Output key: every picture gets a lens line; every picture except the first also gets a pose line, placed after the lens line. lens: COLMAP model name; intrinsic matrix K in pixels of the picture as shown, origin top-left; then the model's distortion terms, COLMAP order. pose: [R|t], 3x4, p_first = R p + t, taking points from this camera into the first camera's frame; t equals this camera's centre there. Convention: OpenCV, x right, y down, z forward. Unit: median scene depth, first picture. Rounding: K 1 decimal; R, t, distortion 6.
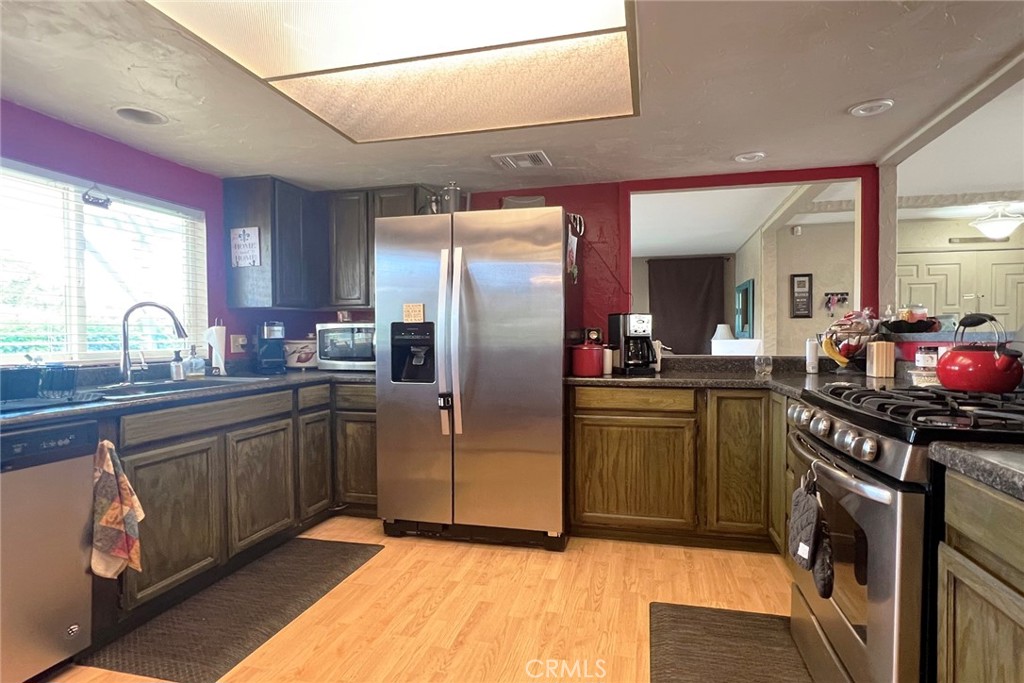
lens RADIAL K [[542.6, 0, 512.0], [0, 542.6, 348.3], [0, 0, 1]] dist [0.001886, -0.000549]
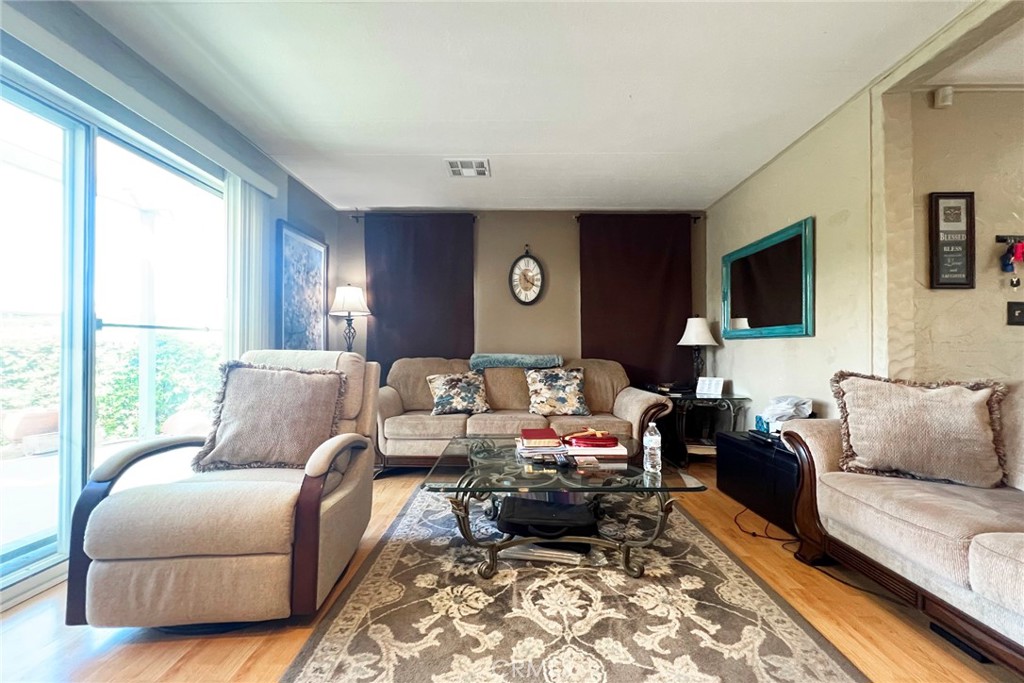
lens RADIAL K [[412.6, 0, 504.2], [0, 412.6, 348.0], [0, 0, 1]] dist [0.001838, 0.000473]
pose [[0.971569, 0.007787, 0.236629, 0.175161], [0.000001, 0.999459, -0.032896, 0.015971], [-0.236758, 0.031961, 0.971043, 1.673468]]
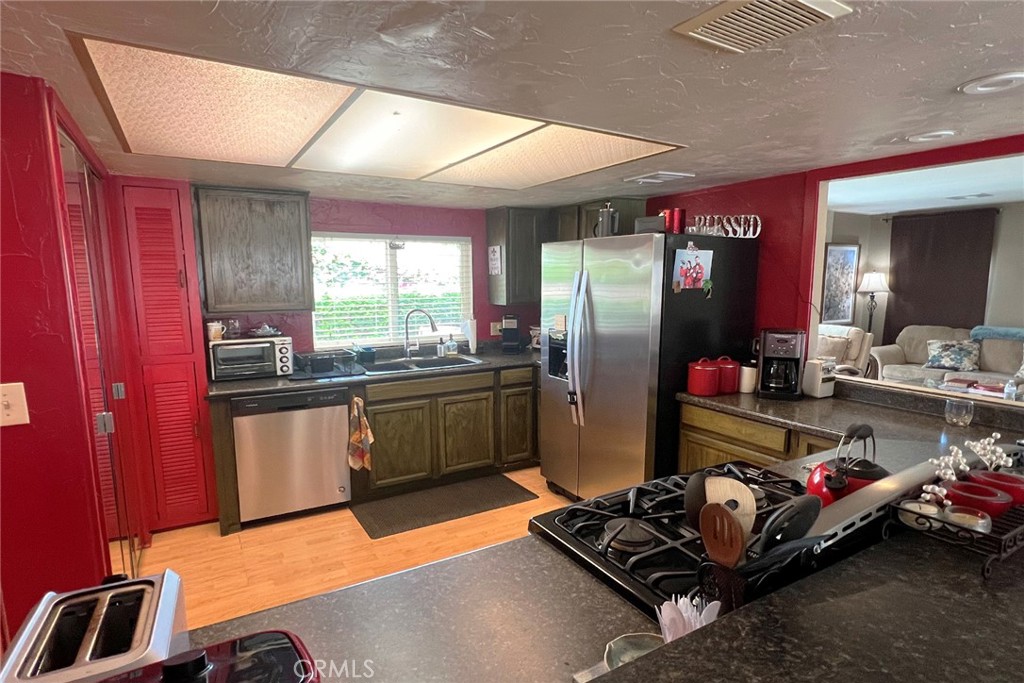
lens RADIAL K [[542.6, 0, 509.3], [0, 542.6, 355.2], [0, 0, 1]] dist [0.001886, -0.000549]
pose [[0.707745, 0.103704, -0.698815, 0.613431], [-0.015948, 0.991261, 0.130951, -0.152902], [0.706288, -0.081535, 0.703213, 0.051684]]
